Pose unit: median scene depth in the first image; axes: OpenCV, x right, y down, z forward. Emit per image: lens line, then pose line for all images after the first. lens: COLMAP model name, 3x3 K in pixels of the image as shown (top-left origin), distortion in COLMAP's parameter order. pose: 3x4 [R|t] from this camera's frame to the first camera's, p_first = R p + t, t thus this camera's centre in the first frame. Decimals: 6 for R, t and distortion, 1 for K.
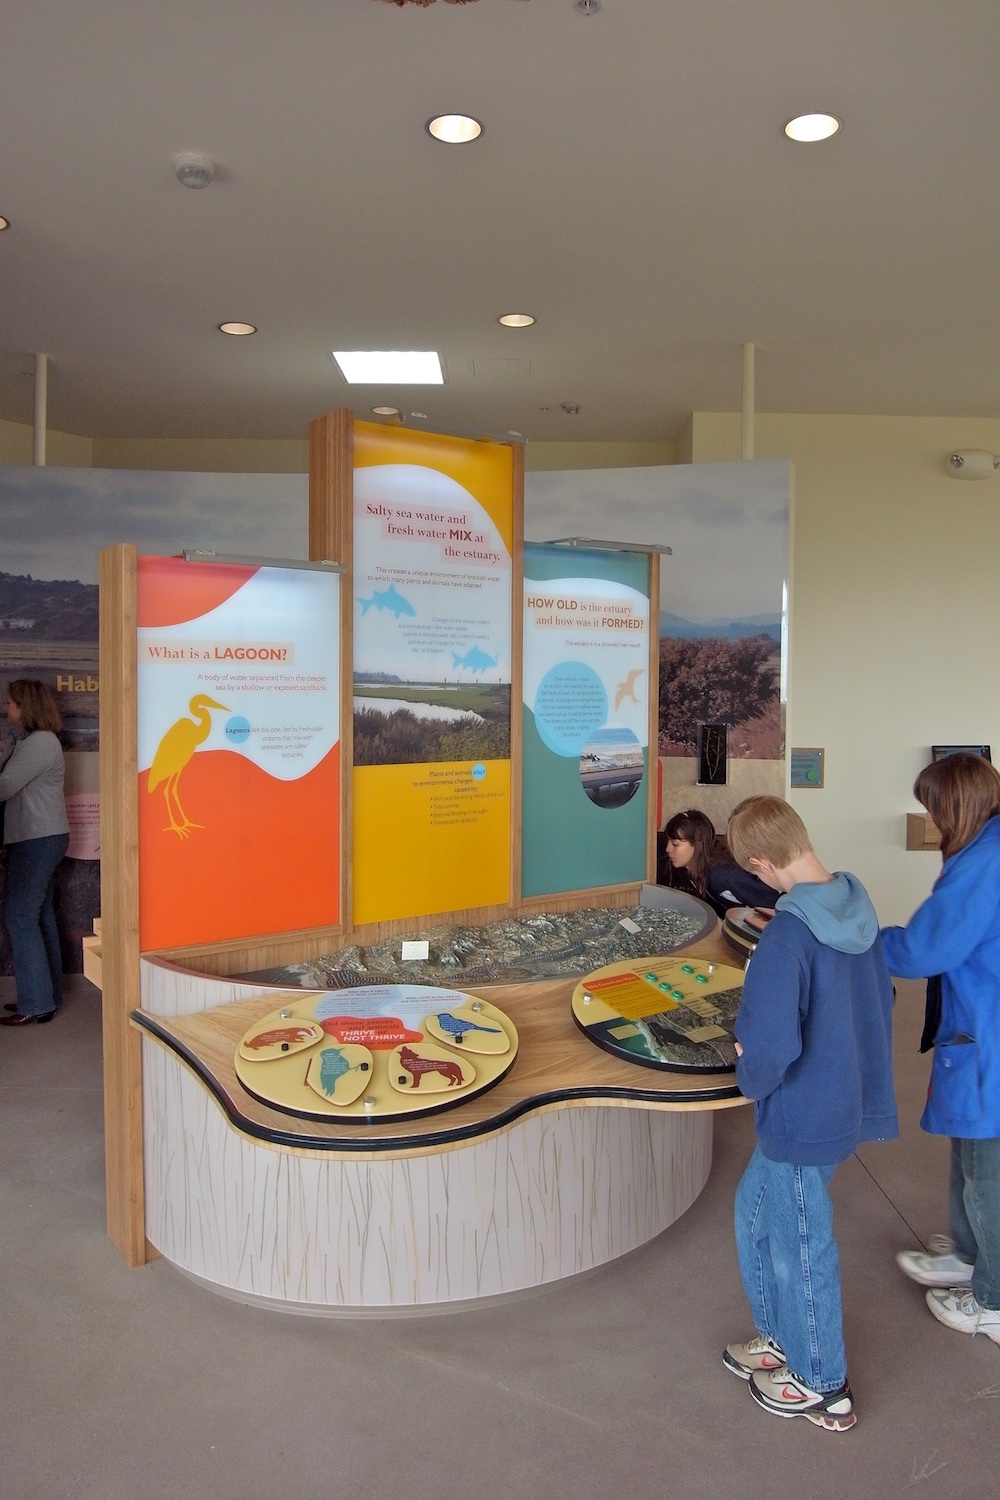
lens RADIAL K [[1034.2, 0, 500.0], [0, 1034.2, 750.0], [0, 0, 1]] dist [-0.066352, 0.004954]
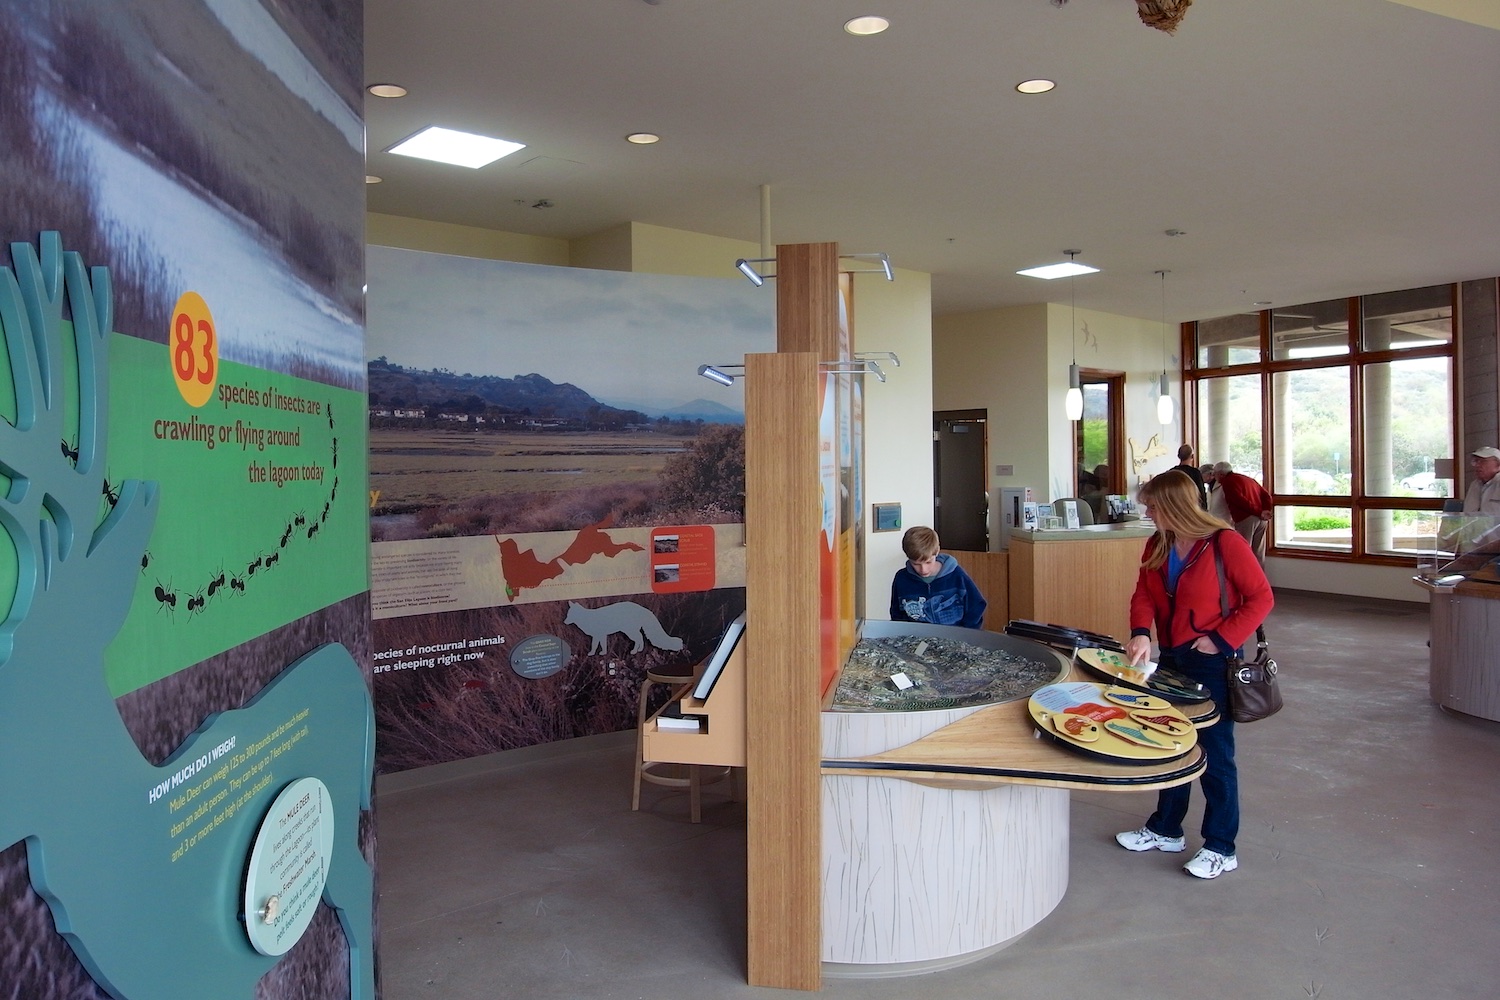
lens RADIAL K [[1034.2, 0, 751.6], [0, 1034.2, 479.3], [0, 0, 1]] dist [-0.066352, 0.004954]
pose [[0.760068, -0.022717, 0.649446, -0.576983], [0.048540, 0.998582, -0.021878, -0.017478], [-0.648028, 0.048153, 0.760093, 0.081930]]
